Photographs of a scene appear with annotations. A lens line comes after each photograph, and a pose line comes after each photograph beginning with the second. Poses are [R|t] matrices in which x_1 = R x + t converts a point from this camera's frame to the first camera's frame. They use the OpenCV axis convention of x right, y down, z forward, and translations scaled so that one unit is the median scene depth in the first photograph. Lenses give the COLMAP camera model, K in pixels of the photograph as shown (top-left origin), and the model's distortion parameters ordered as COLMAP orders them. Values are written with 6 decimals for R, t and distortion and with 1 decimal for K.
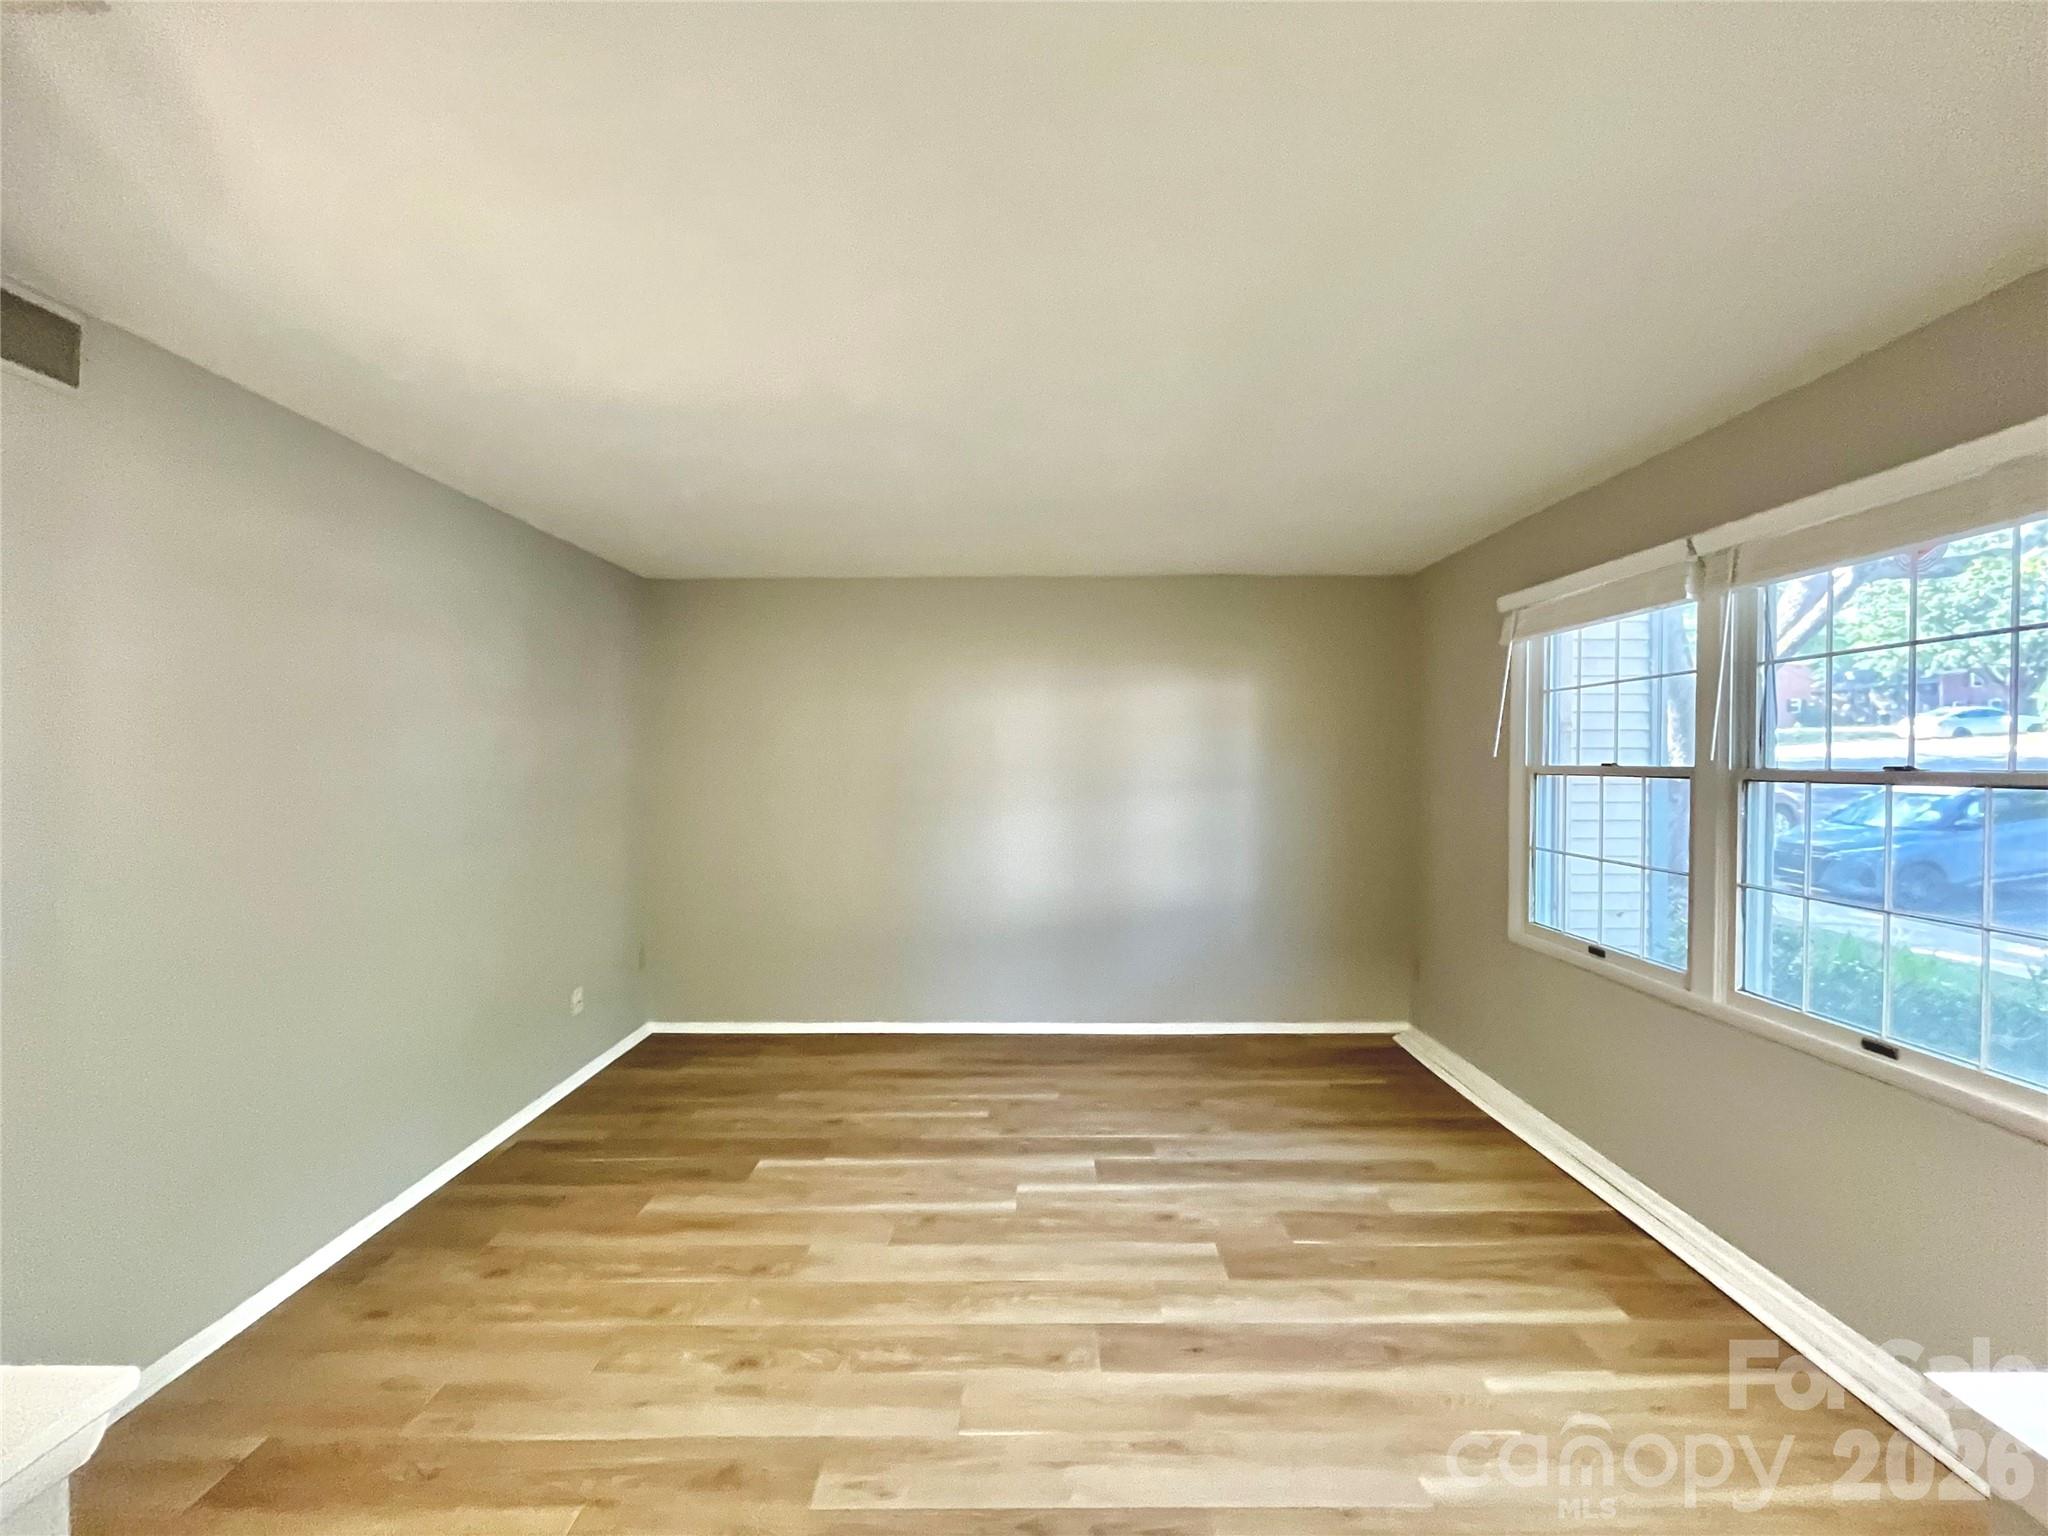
lens RADIAL K [[831.0, 0, 1031.3], [0, 831.0, 779.8], [0, 0, 1]] dist [-0.001115, -0.000149]
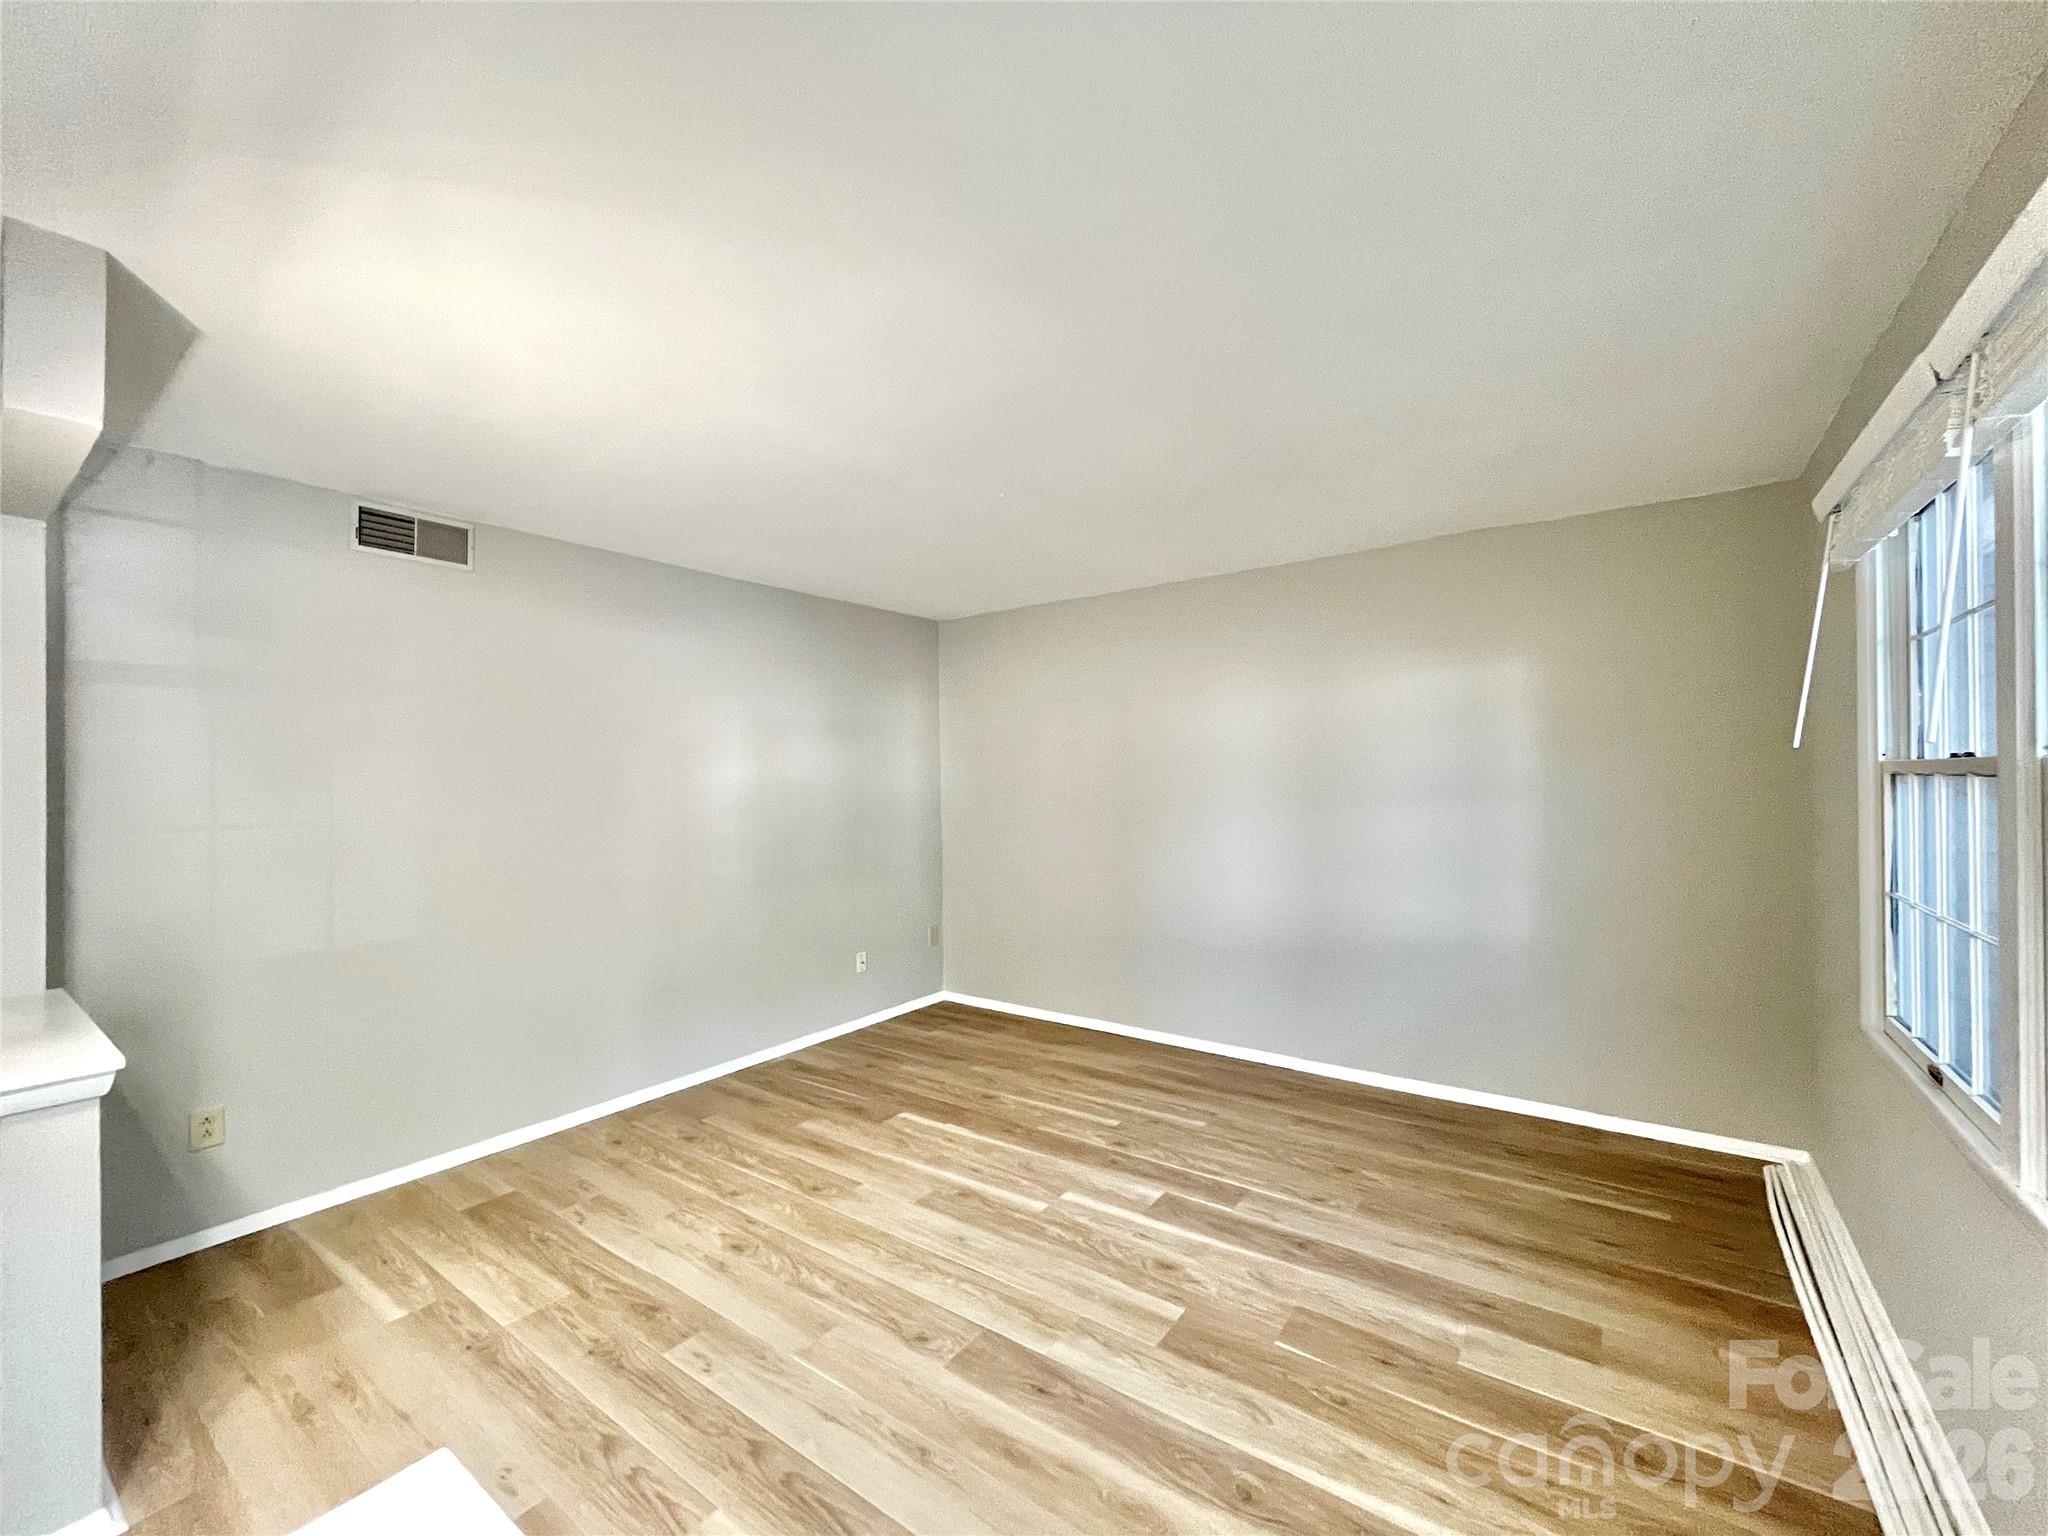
lens RADIAL K [[826.8, 0, 1034.9], [0, 826.8, 768.3], [0, 0, 1]] dist [-0.001256, -0.000018]
pose [[0.815953, -0.014683, -0.577931, 0.522026], [-0.002302, 0.999587, -0.028646, 0.010066], [0.578113, 0.024704, 0.815583, 0.155681]]
